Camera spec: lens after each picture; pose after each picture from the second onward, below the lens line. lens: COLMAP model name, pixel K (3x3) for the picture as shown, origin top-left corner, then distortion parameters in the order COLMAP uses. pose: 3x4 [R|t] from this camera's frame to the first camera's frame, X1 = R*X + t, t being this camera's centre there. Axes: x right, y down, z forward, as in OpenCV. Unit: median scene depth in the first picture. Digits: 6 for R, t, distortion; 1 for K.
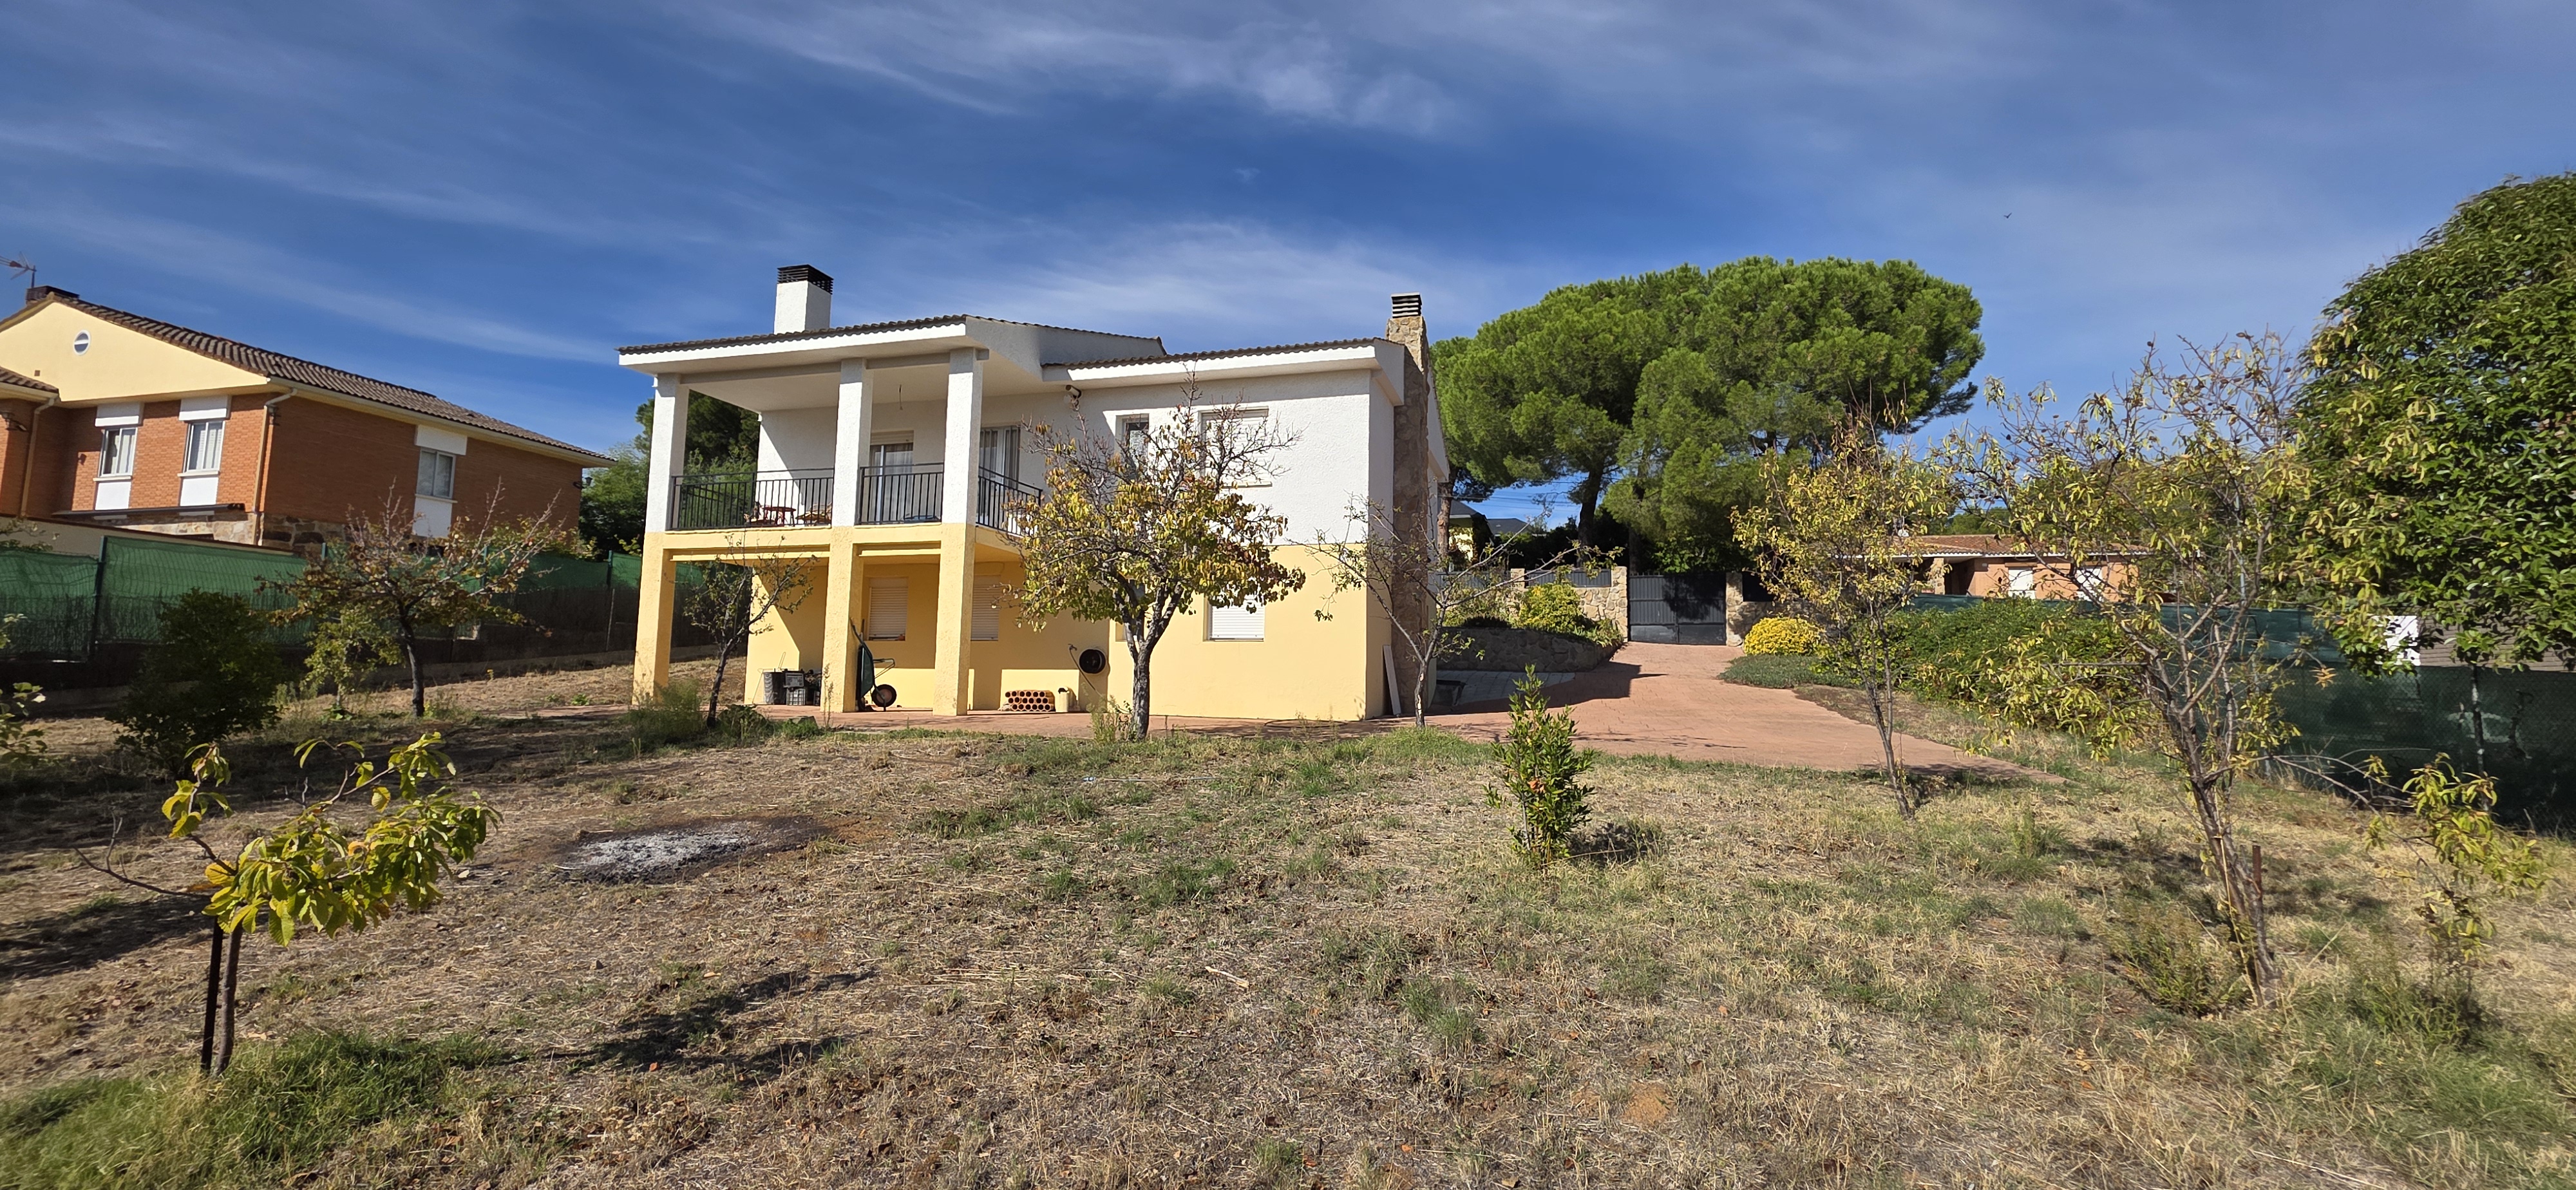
lens RADIAL K [[1038.3, 0, 1289.8], [0, 1038.3, 598.2], [0, 0, 1]] dist [0.000272, -0.000109]
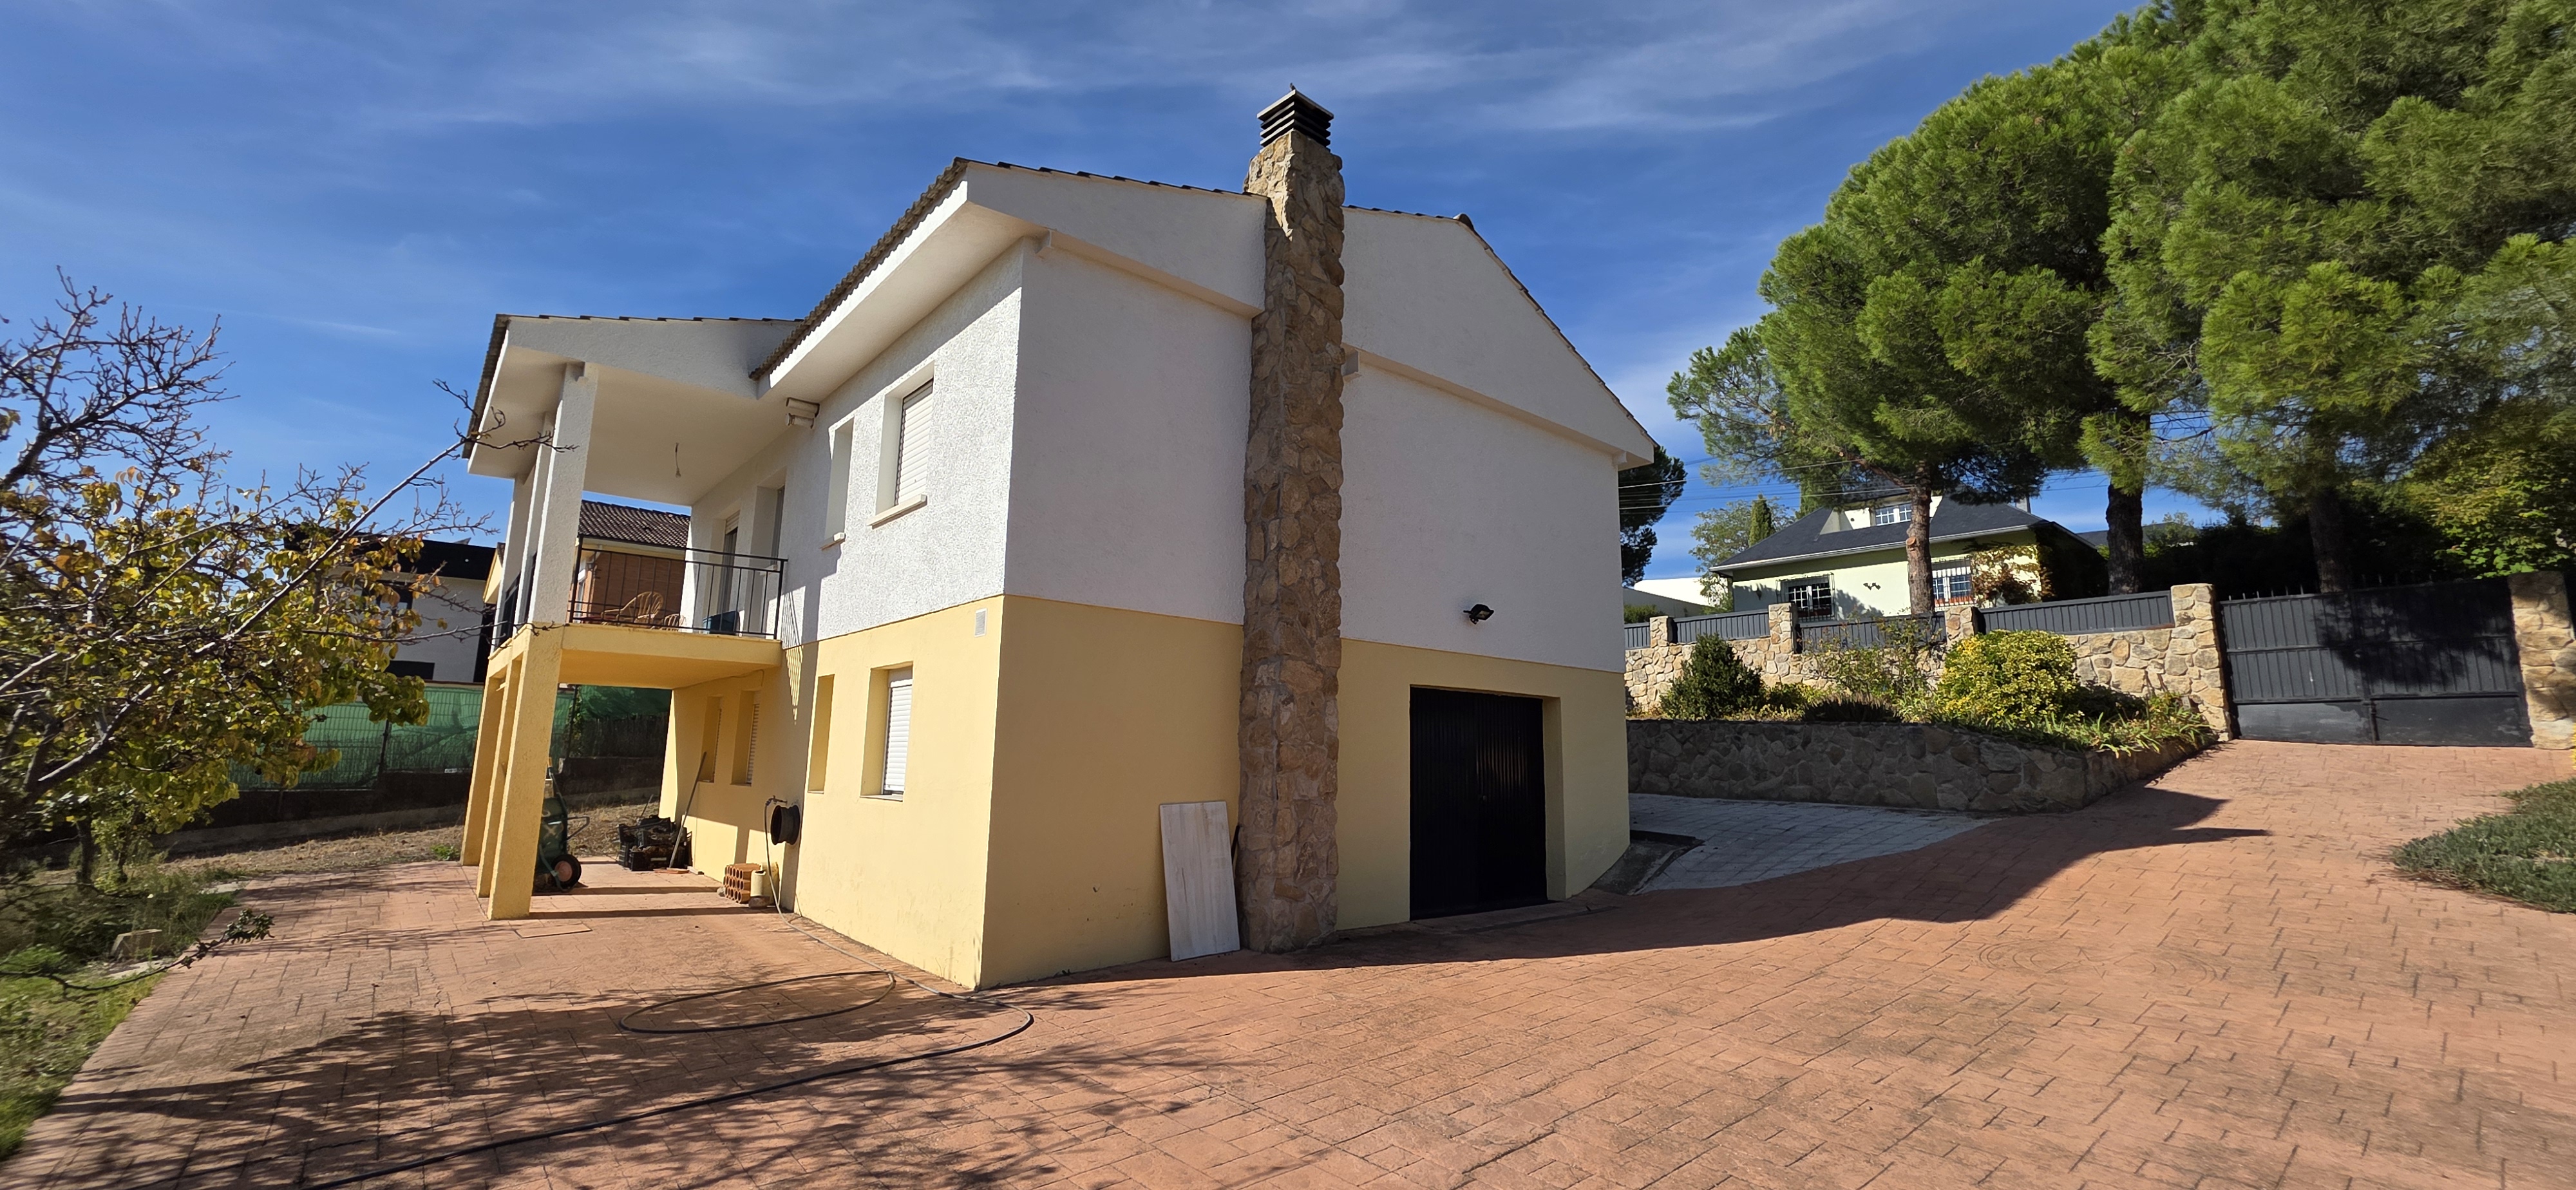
lens RADIAL K [[1029.4, 0, 1293.2], [0, 1029.4, 593.7], [0, 0, 1]] dist [0.002779, -0.000041]
pose [[0.835206, -0.094130, -0.541821, 0.251114], [0.051431, 0.994294, -0.093458, -0.002636], [0.547527, 0.050190, 0.835282, 0.400985]]
